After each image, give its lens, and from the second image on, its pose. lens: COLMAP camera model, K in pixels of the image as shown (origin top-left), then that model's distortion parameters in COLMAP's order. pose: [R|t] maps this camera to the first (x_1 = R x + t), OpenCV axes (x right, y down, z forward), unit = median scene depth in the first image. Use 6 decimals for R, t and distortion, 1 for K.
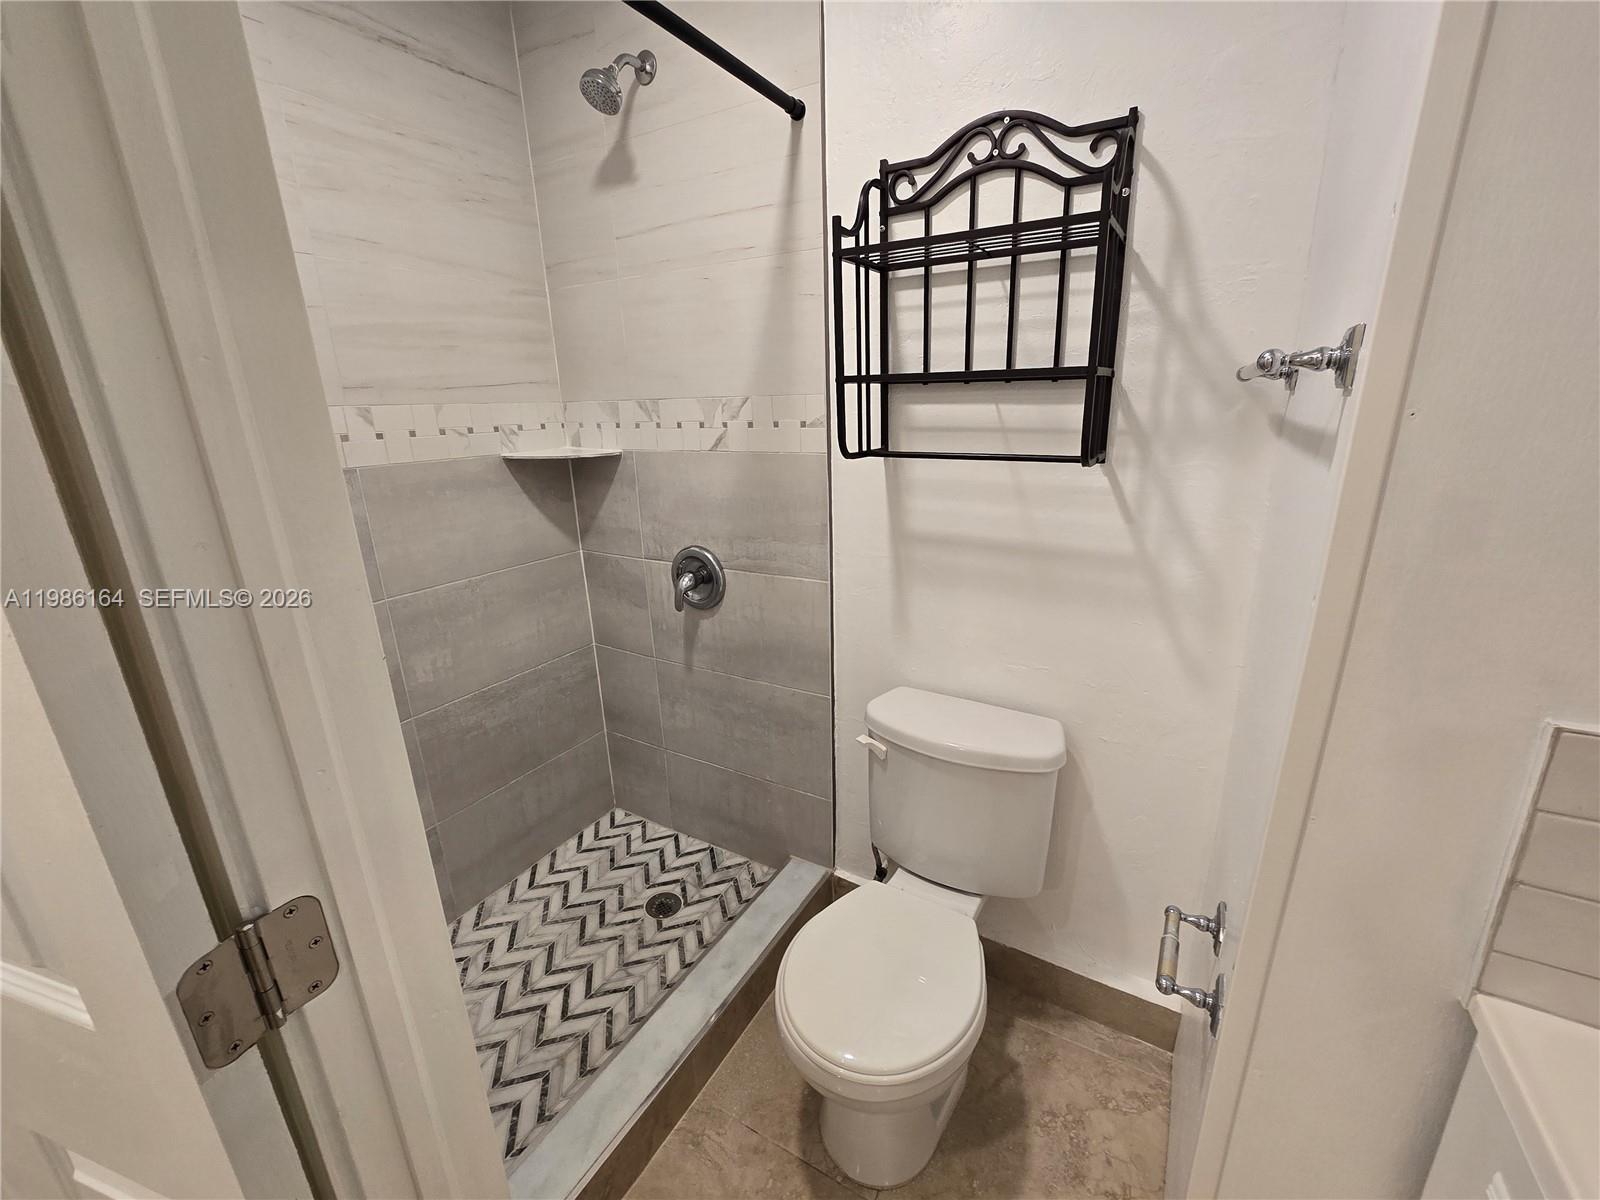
lens RADIAL K [[654.7, 0, 801.2], [0, 654.7, 603.5], [0, 0, 1]] dist [-0.005601, 0.000414]
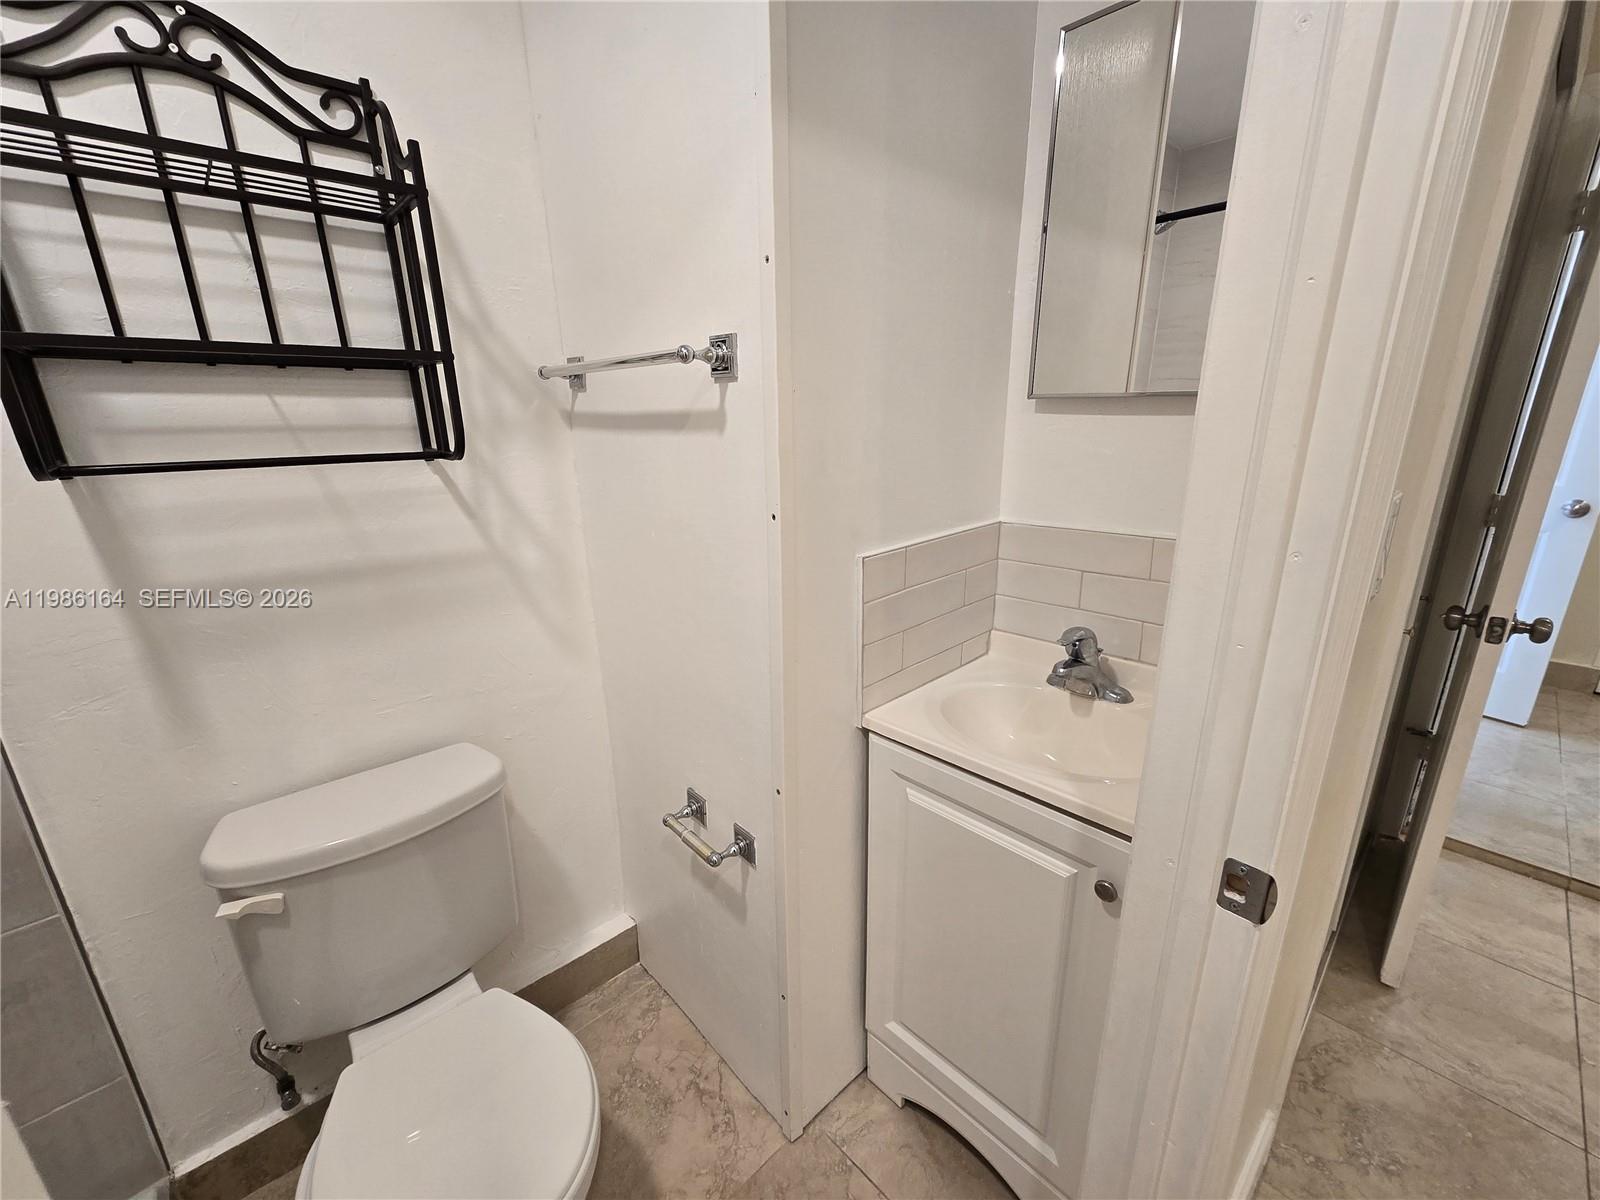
lens RADIAL K [[651.9, 0, 806.8], [0, 651.9, 600.9], [0, 0, 1]] dist [-0.003985, -0.000668]
pose [[0.282005, -0.248822, 0.926586, -0.301228], [0.288491, 0.943080, 0.165449, -0.023169], [-0.915011, 0.220654, 0.337736, 0.229306]]
